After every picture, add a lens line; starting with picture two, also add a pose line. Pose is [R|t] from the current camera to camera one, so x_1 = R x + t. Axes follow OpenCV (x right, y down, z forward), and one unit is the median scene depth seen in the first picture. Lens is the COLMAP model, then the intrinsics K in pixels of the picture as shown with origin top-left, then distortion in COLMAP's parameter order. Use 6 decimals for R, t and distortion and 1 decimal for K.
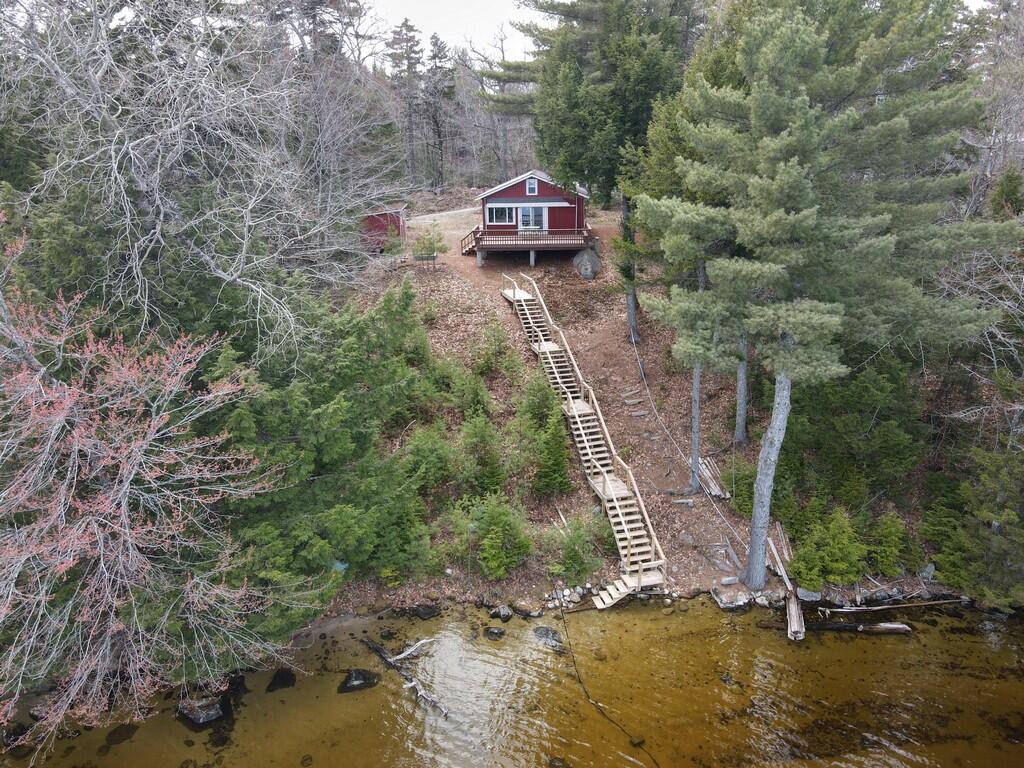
lens RADIAL K [[753.8, 0, 516.5], [0, 753.8, 376.3], [0, 0, 1]] dist [0.015194, 0.009826]
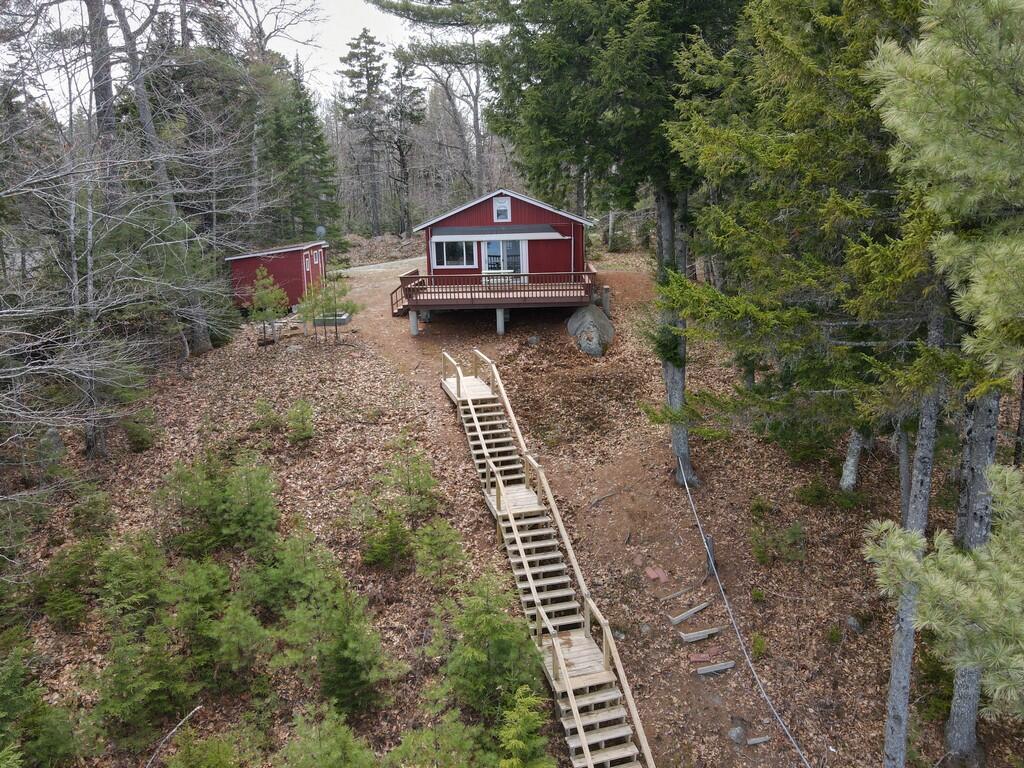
lens RADIAL K [[753.8, 0, 512.4], [0, 753.8, 381.0], [0, 0, 1]] dist [0.015194, 0.009826]
pose [[0.999928, -0.008868, -0.008055, 0.035447], [0.008333, 0.997906, -0.064147, -0.069817], [0.008607, 0.064076, 0.997908, 0.399982]]
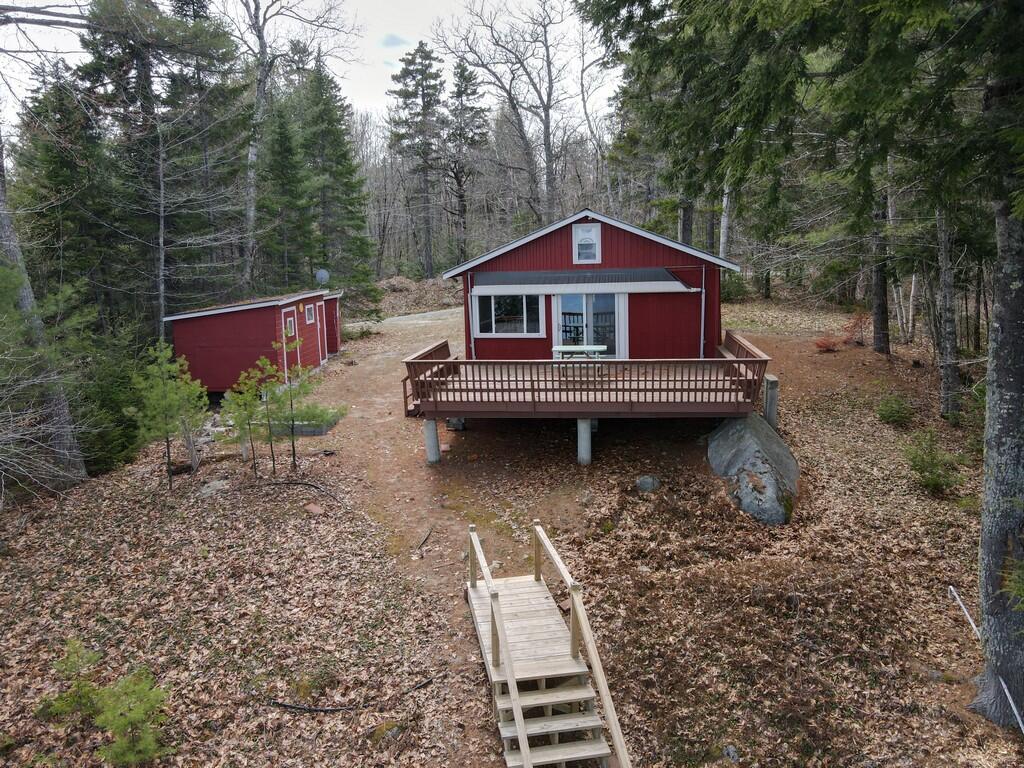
lens RADIAL K [[753.8, 0, 514.9], [0, 753.8, 380.9], [0, 0, 1]] dist [0.015194, 0.009826]
pose [[0.995626, 0.005531, -0.093260, 0.021633], [-0.016240, 0.993293, -0.114476, -0.144753], [0.092001, 0.115490, 0.989039, 0.663115]]
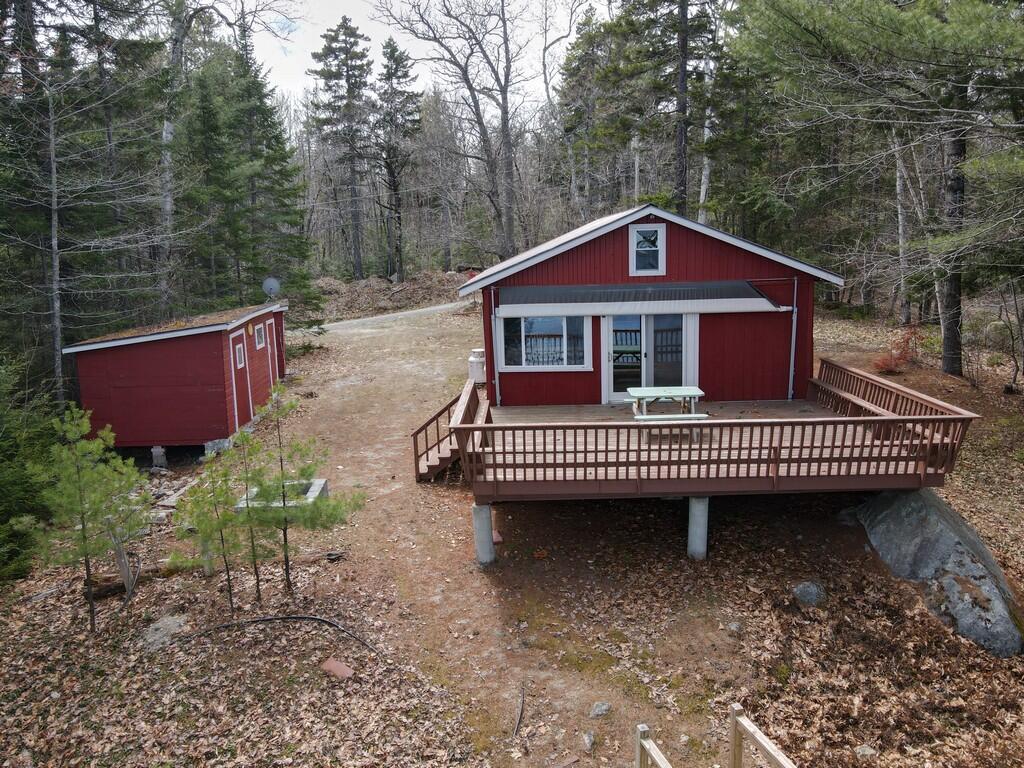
lens RADIAL K [[753.8, 0, 517.0], [0, 753.8, 382.0], [0, 0, 1]] dist [0.015194, 0.009826]
pose [[0.999423, -0.014978, 0.030475, -0.045102], [0.018132, 0.994204, -0.105972, -0.179355], [-0.028711, 0.106463, 0.993902, 0.757829]]
